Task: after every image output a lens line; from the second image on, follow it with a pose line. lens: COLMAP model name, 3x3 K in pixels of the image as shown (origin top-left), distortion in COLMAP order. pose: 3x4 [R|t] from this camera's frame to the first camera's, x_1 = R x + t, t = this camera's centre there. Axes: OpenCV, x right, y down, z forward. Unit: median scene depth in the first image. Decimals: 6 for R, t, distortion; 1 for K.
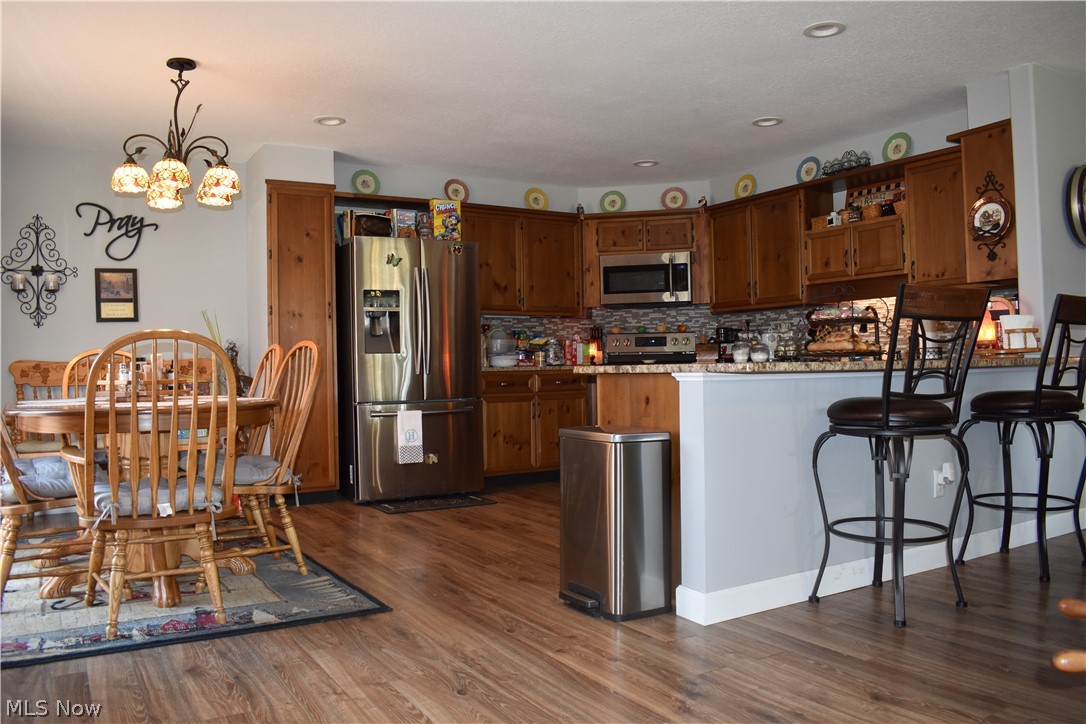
lens RADIAL K [[846.6, 0, 542.5], [0, 846.6, 361.8], [0, 0, 1]] dist [-0.087570, 0.003376]
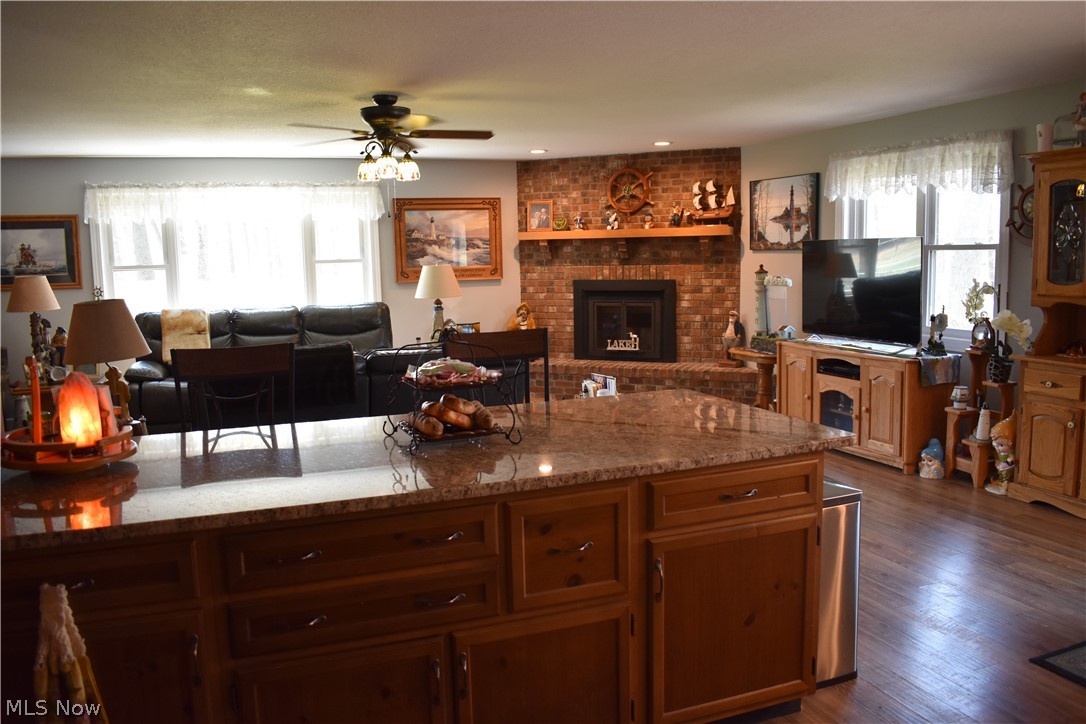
lens RADIAL K [[846.6, 0, 542.8], [0, 846.6, 361.1], [0, 0, 1]] dist [-0.087570, 0.003376]
pose [[-0.983331, 0.018120, 0.180920, 0.110534], [0.039066, 0.992839, 0.112895, -0.095493], [-0.177578, 0.118081, -0.976997, 1.142398]]
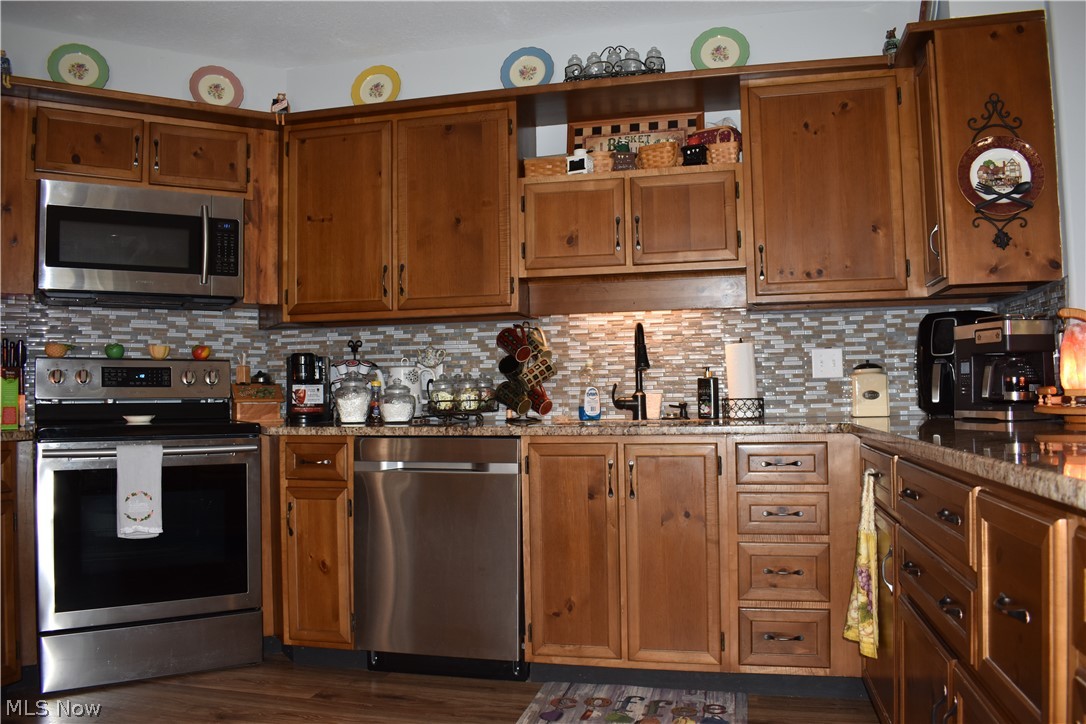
lens RADIAL K [[846.6, 0, 543.0], [0, 846.6, 368.9], [0, 0, 1]] dist [-0.087570, 0.003376]
pose [[0.698667, 0.031839, 0.714739, -0.065454], [-0.001733, 0.999082, -0.042812, -0.011988], [-0.715445, 0.028673, 0.698080, 0.690784]]
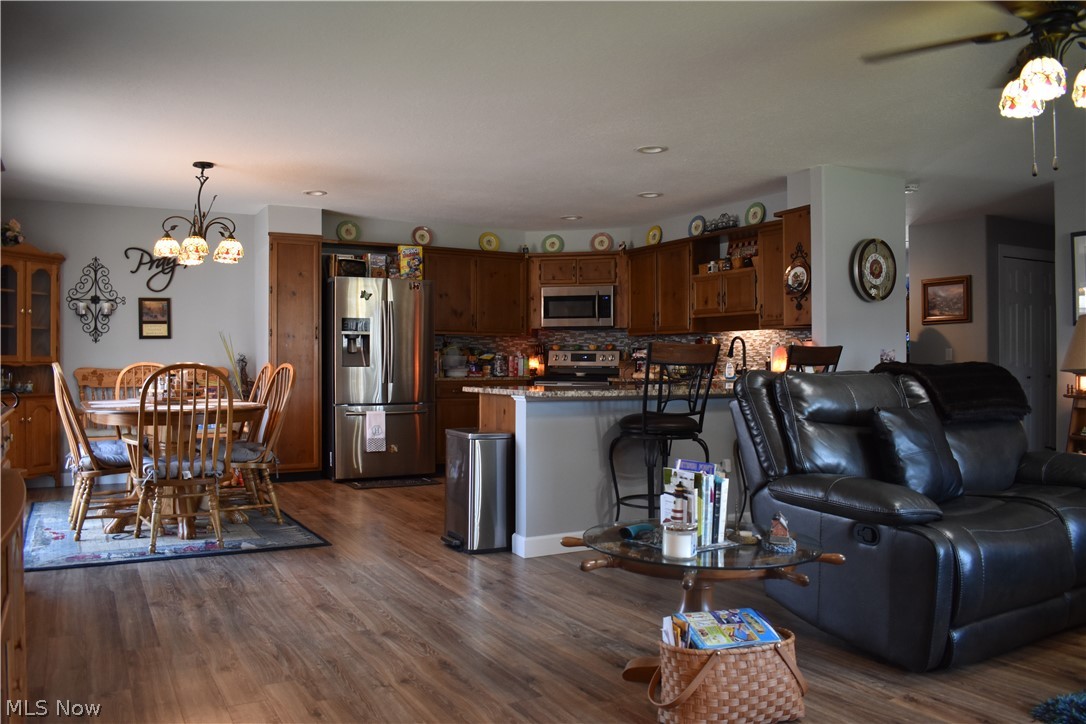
lens RADIAL K [[846.6, 0, 541.1], [0, 846.6, 362.9], [0, 0, 1]] dist [-0.087570, 0.003376]
pose [[0.999298, 0.019529, -0.031964, 0.144860], [-0.019297, 0.999785, 0.007568, -0.032897], [0.032105, -0.006946, 0.999460, -0.306258]]
